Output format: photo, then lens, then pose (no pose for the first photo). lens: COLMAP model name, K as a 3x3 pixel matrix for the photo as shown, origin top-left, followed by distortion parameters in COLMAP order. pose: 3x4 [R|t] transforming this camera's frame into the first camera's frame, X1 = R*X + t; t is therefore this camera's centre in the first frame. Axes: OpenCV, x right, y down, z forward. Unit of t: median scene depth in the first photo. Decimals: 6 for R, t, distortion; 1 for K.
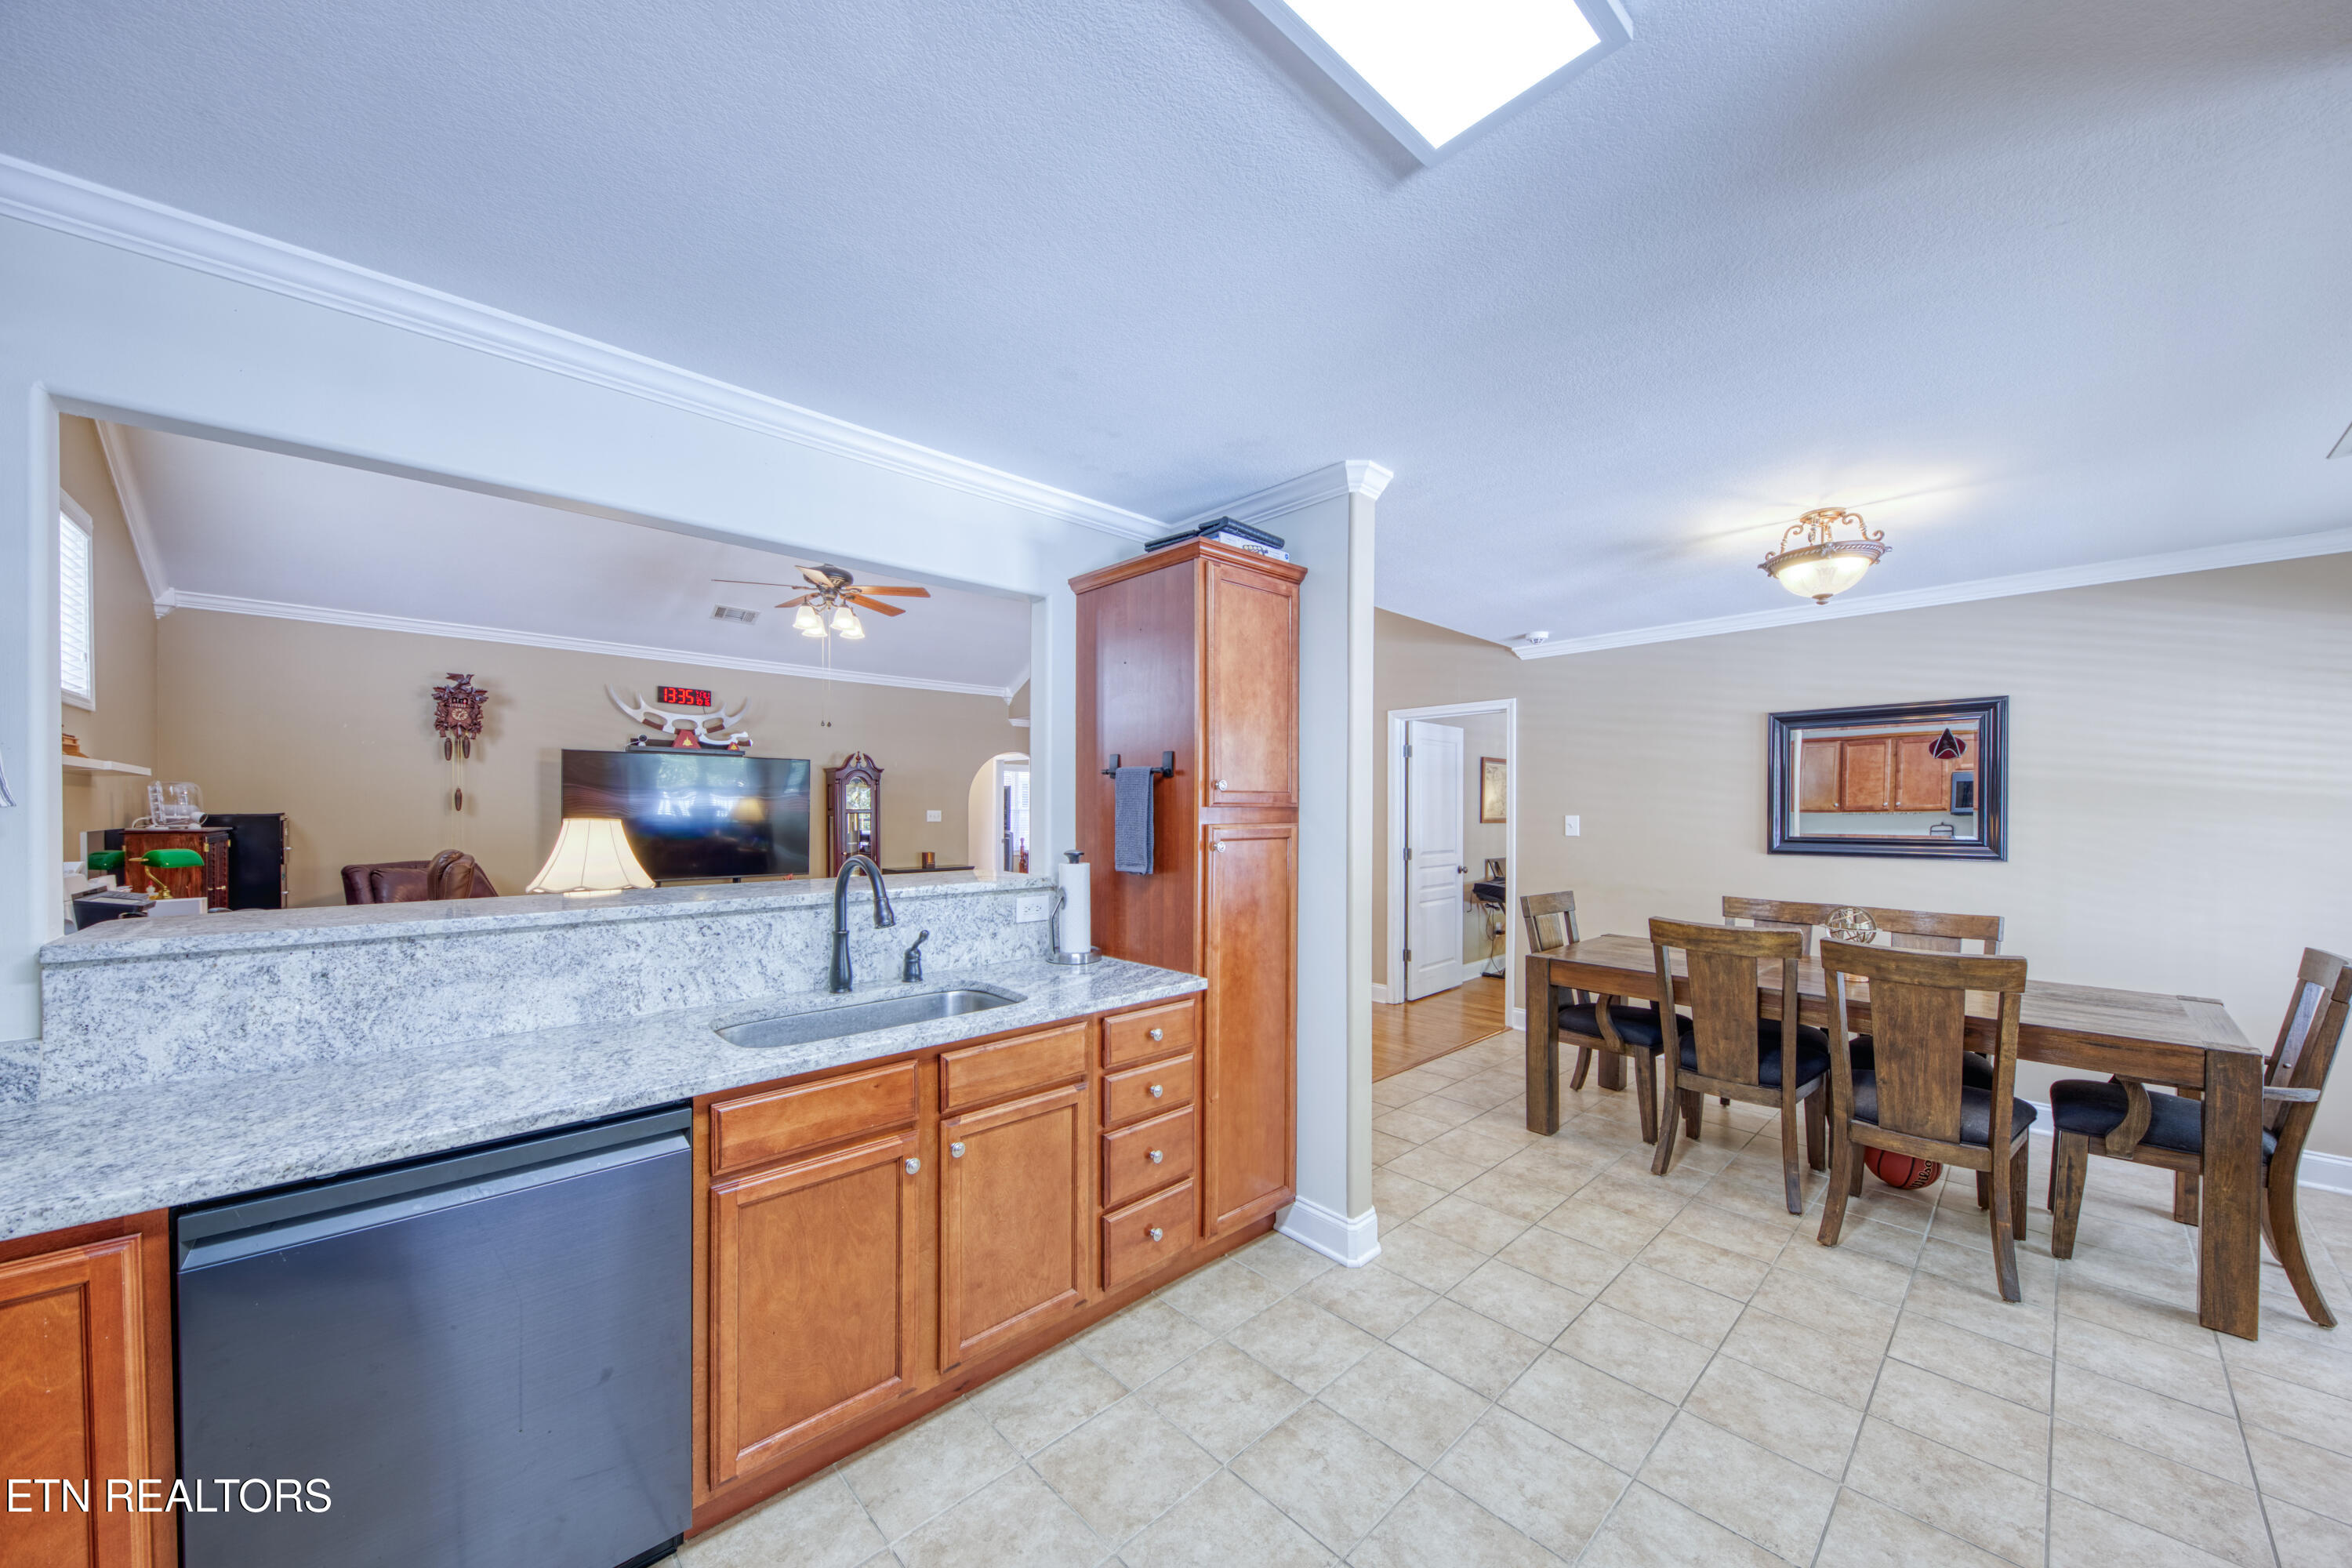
lens RADIAL K [[818.6, 0, 1192.4], [0, 818.6, 820.6], [0, 0, 1]] dist [0.012937, -0.003679]
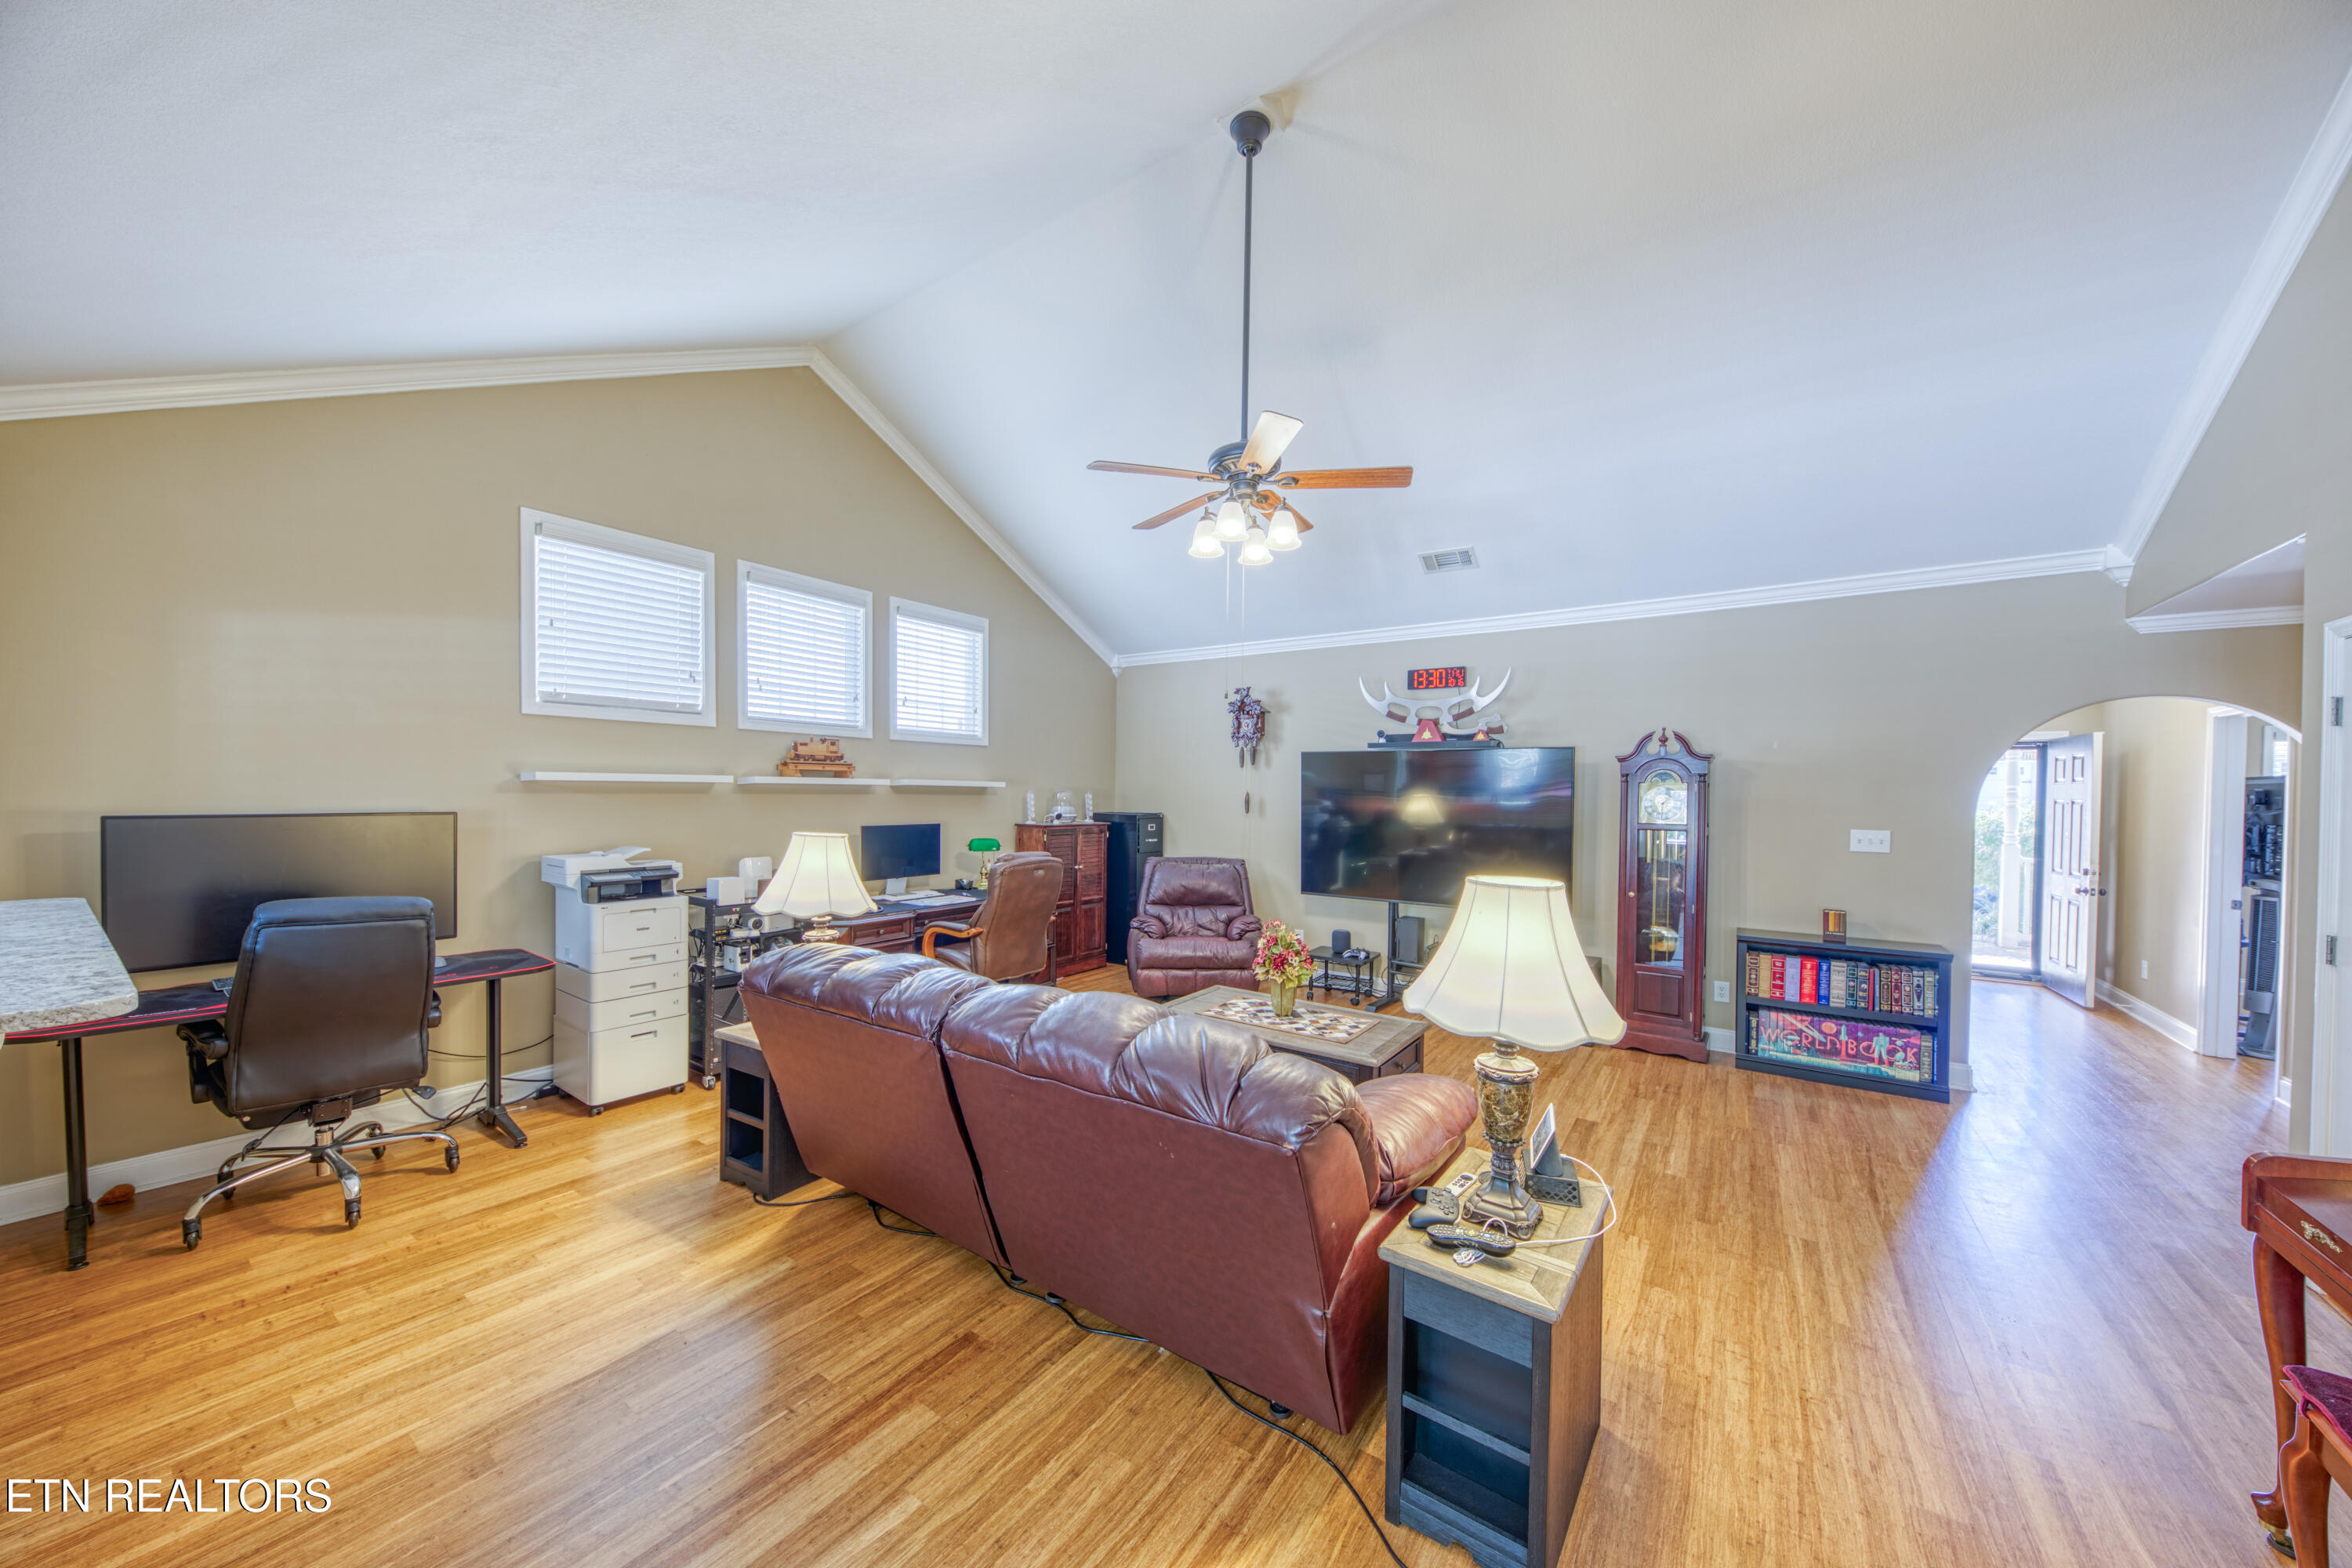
lens RADIAL K [[818.6, 0, 1185.7], [0, 818.6, 792.7], [0, 0, 1]] dist [0.012937, -0.003679]
pose [[0.194904, -0.000288, -0.980822, 0.295975], [-0.027828, 0.999596, -0.005824, -0.063211], [0.980428, 0.028430, 0.194817, 1.442429]]
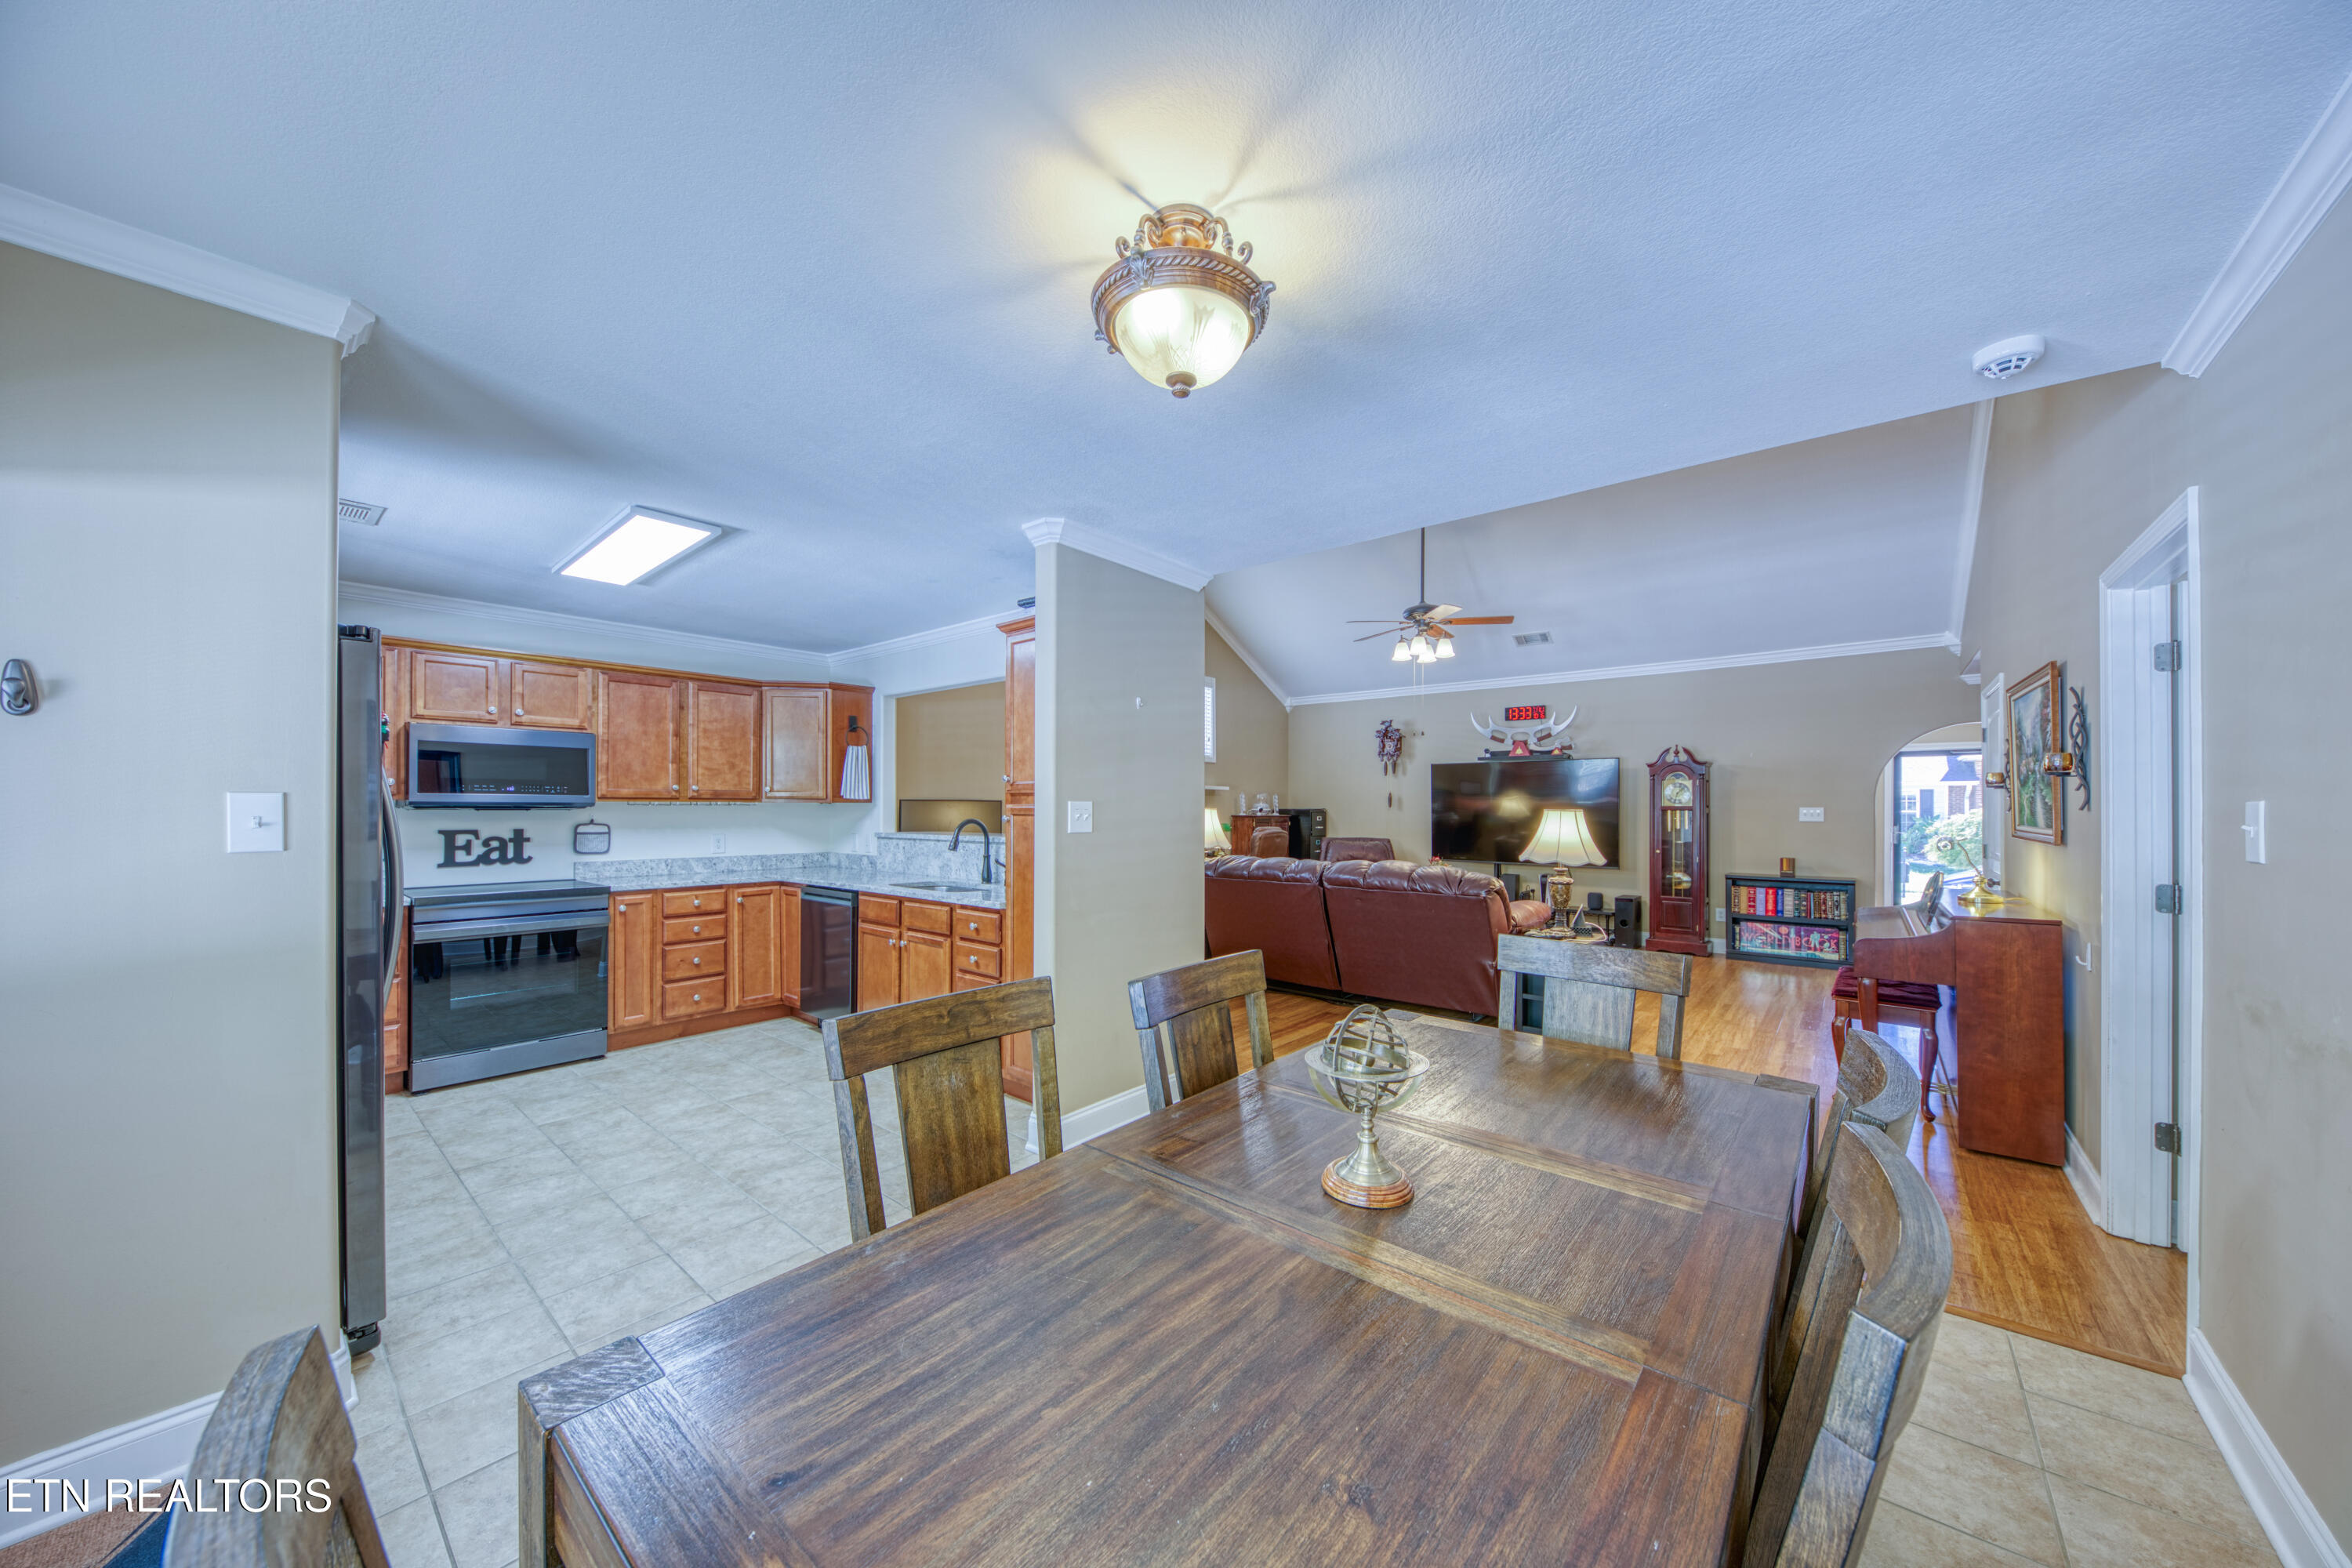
lens RADIAL K [[818.6, 0, 1181.3], [0, 818.6, 798.9], [0, 0, 1]] dist [0.012937, -0.003679]
pose [[0.103786, -0.014513, -0.994494, 1.238998], [-0.019066, 0.999681, -0.016578, 0.010420], [0.994417, 0.020681, 0.103476, 0.905181]]
